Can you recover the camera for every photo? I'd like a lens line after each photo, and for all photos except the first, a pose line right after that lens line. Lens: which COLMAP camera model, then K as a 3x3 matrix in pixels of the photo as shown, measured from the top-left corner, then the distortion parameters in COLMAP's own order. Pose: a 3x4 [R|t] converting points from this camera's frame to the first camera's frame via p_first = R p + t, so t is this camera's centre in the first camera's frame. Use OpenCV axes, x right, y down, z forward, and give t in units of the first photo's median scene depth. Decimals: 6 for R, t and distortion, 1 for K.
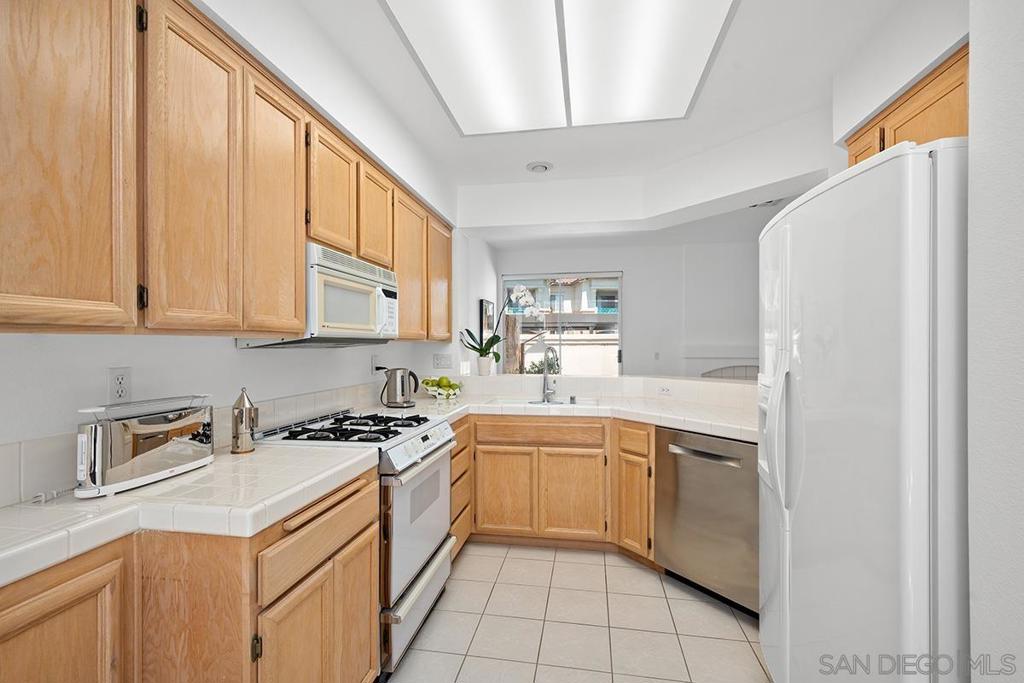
lens RADIAL K [[456.4, 0, 511.6], [0, 456.4, 344.9], [0, 0, 1]] dist [-0.000703, -0.000139]
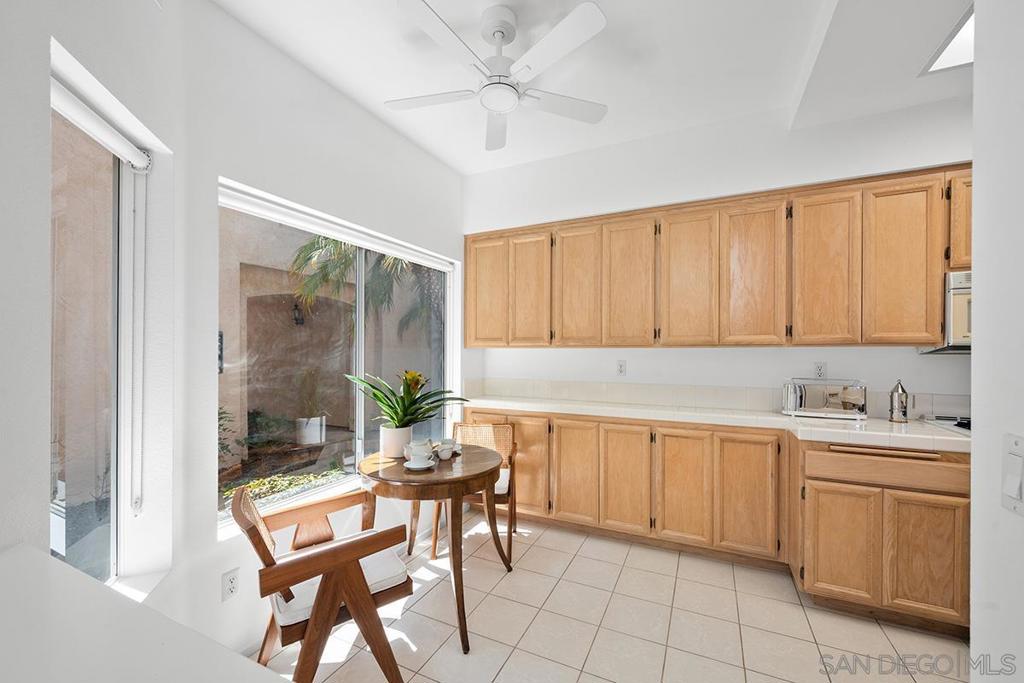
lens RADIAL K [[407.3, 0, 513.7], [0, 407.3, 351.7], [0, 0, 1]] dist [-0.000881, 0.000010]
pose [[-0.268025, 0.004728, -0.963400, 0.712585], [-0.002893, 0.999979, 0.005712, -0.002400], [0.963408, 0.004318, -0.268006, 0.086382]]
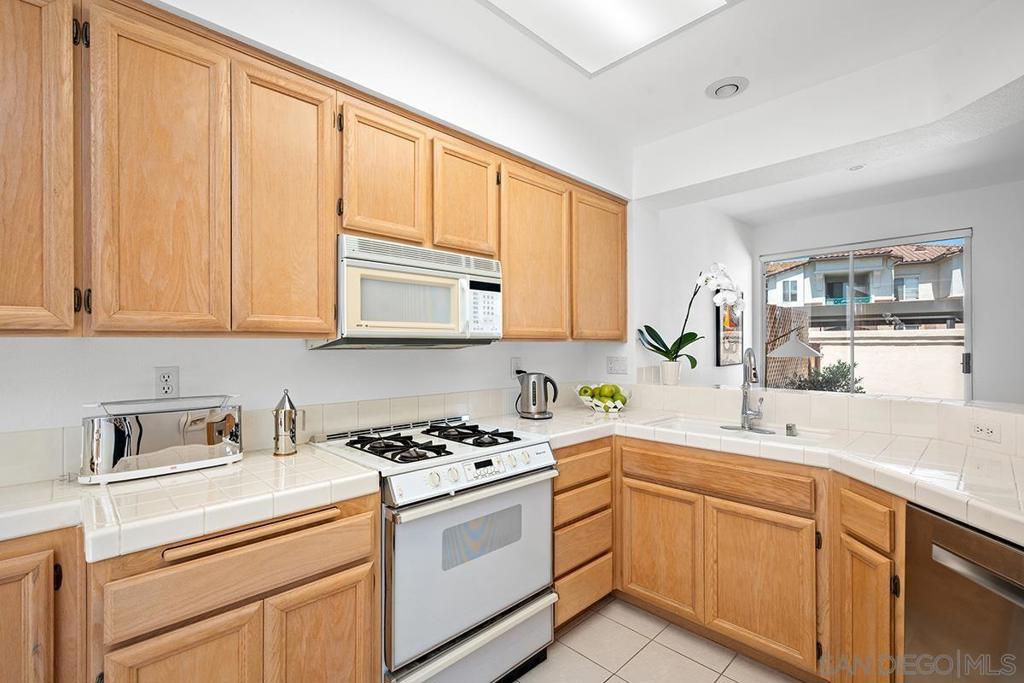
lens RADIAL K [[456.4, 0, 511.6], [0, 456.4, 344.9], [0, 0, 1]] dist [-0.000703, -0.000139]
pose [[0.810999, -0.000108, -0.585048, 0.262612], [0.000512, 1.000000, 0.000526, -0.002151], [0.585048, -0.000726, 0.810998, 0.325291]]
